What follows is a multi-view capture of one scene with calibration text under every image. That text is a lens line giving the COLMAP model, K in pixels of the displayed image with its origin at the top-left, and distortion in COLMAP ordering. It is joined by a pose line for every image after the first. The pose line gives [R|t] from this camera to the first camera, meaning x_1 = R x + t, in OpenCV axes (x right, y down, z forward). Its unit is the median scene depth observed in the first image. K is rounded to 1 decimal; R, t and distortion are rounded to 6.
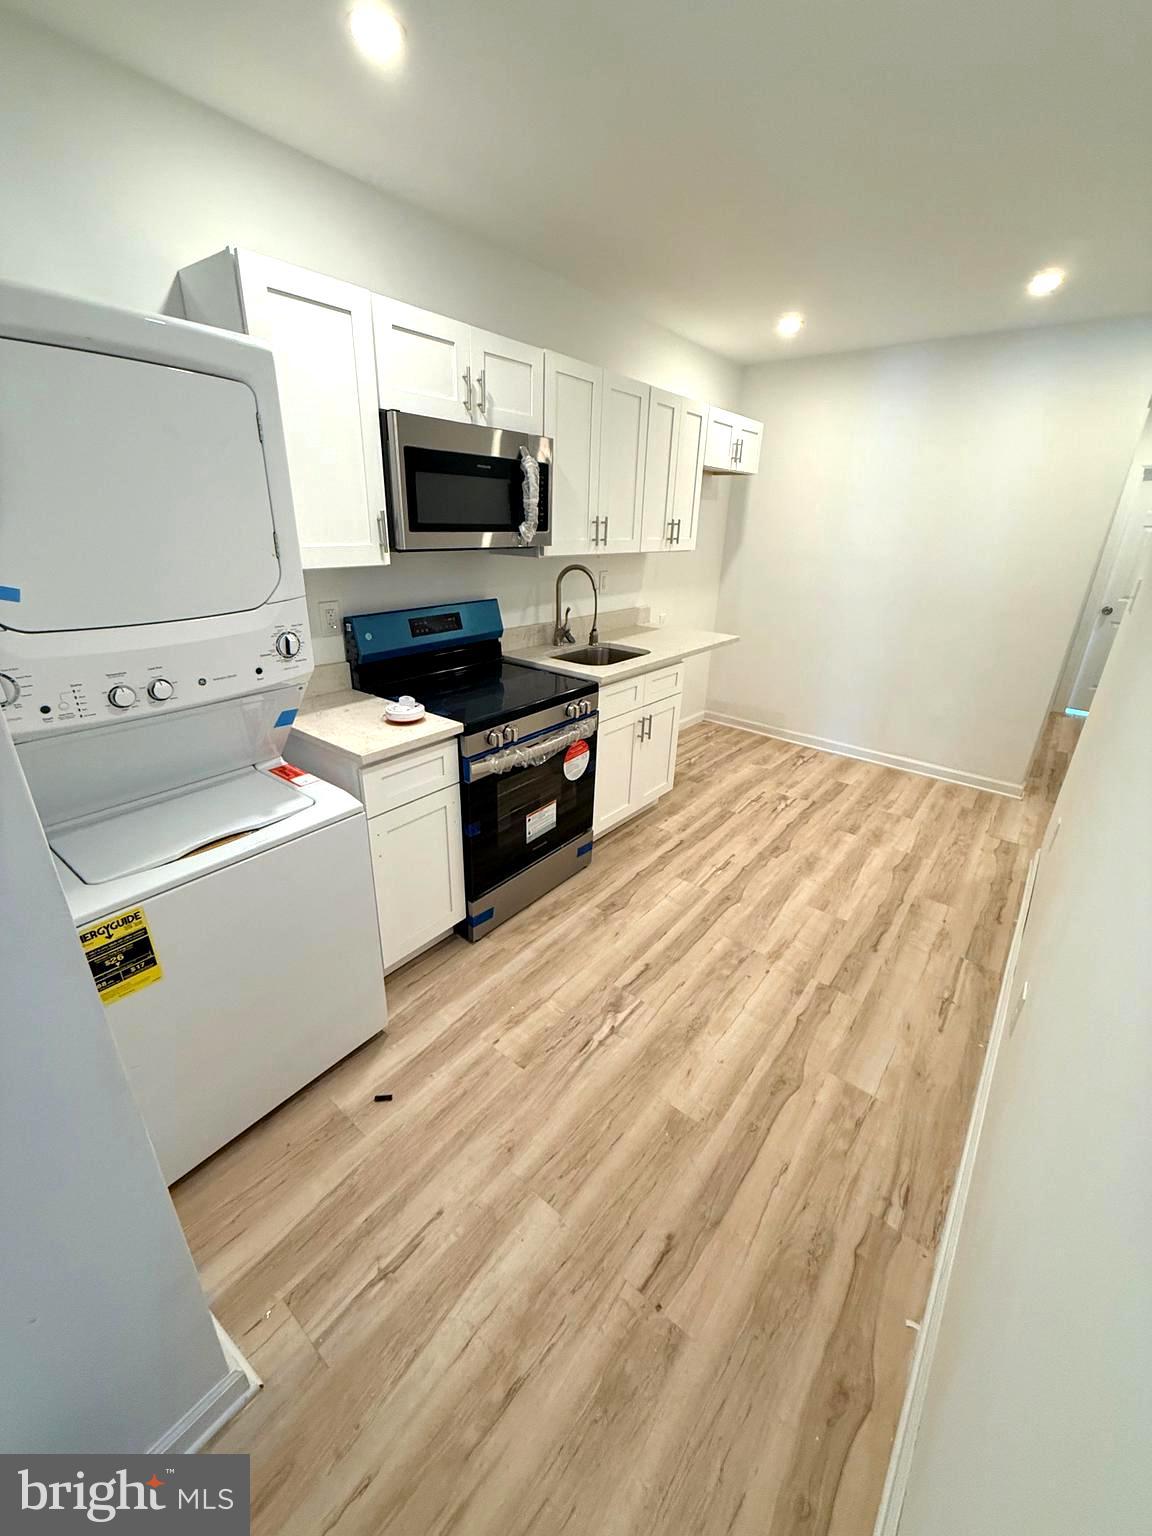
lens RADIAL K [[612.8, 0, 577.6], [0, 612.8, 762.2], [0, 0, 1]] dist [0.000923, -0.000132]
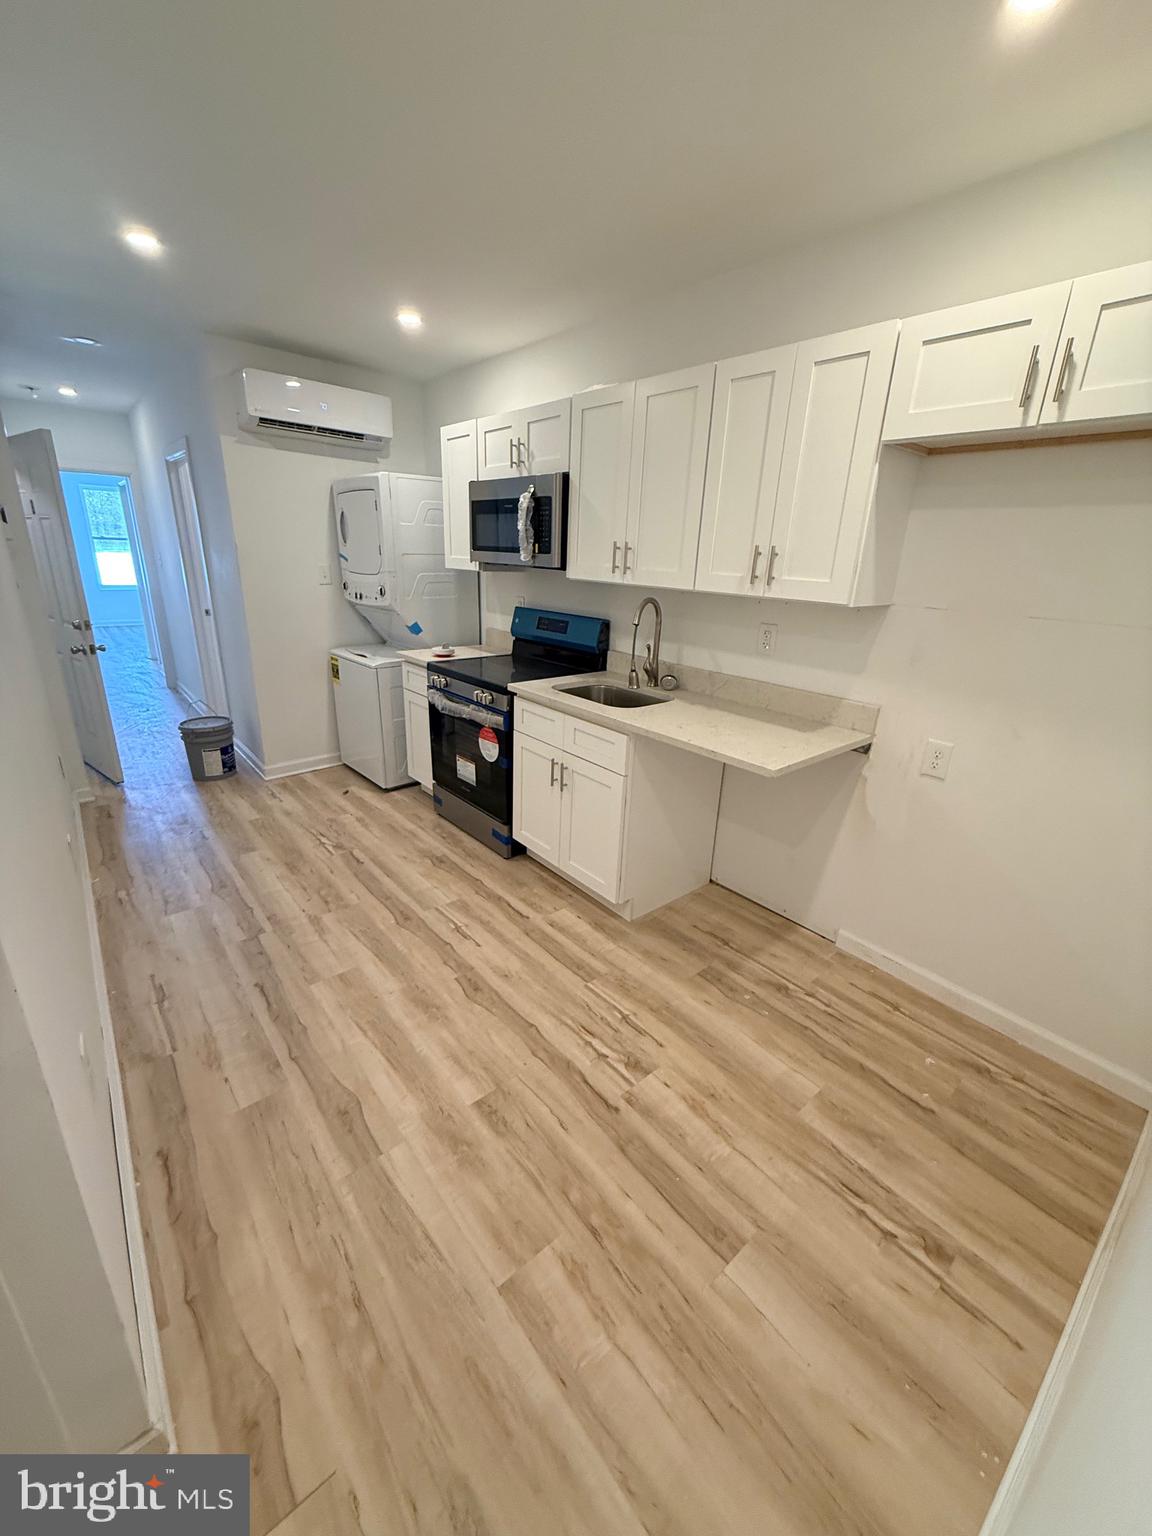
lens RADIAL K [[612.8, 0, 577.6], [0, 612.8, 762.2], [0, 0, 1]] dist [0.000923, -0.000132]
pose [[-0.198331, 0.283772, -0.938157, 1.032899], [-0.407475, 0.846662, 0.342239, -0.427539], [0.891419, 0.450152, -0.052289, 1.188965]]
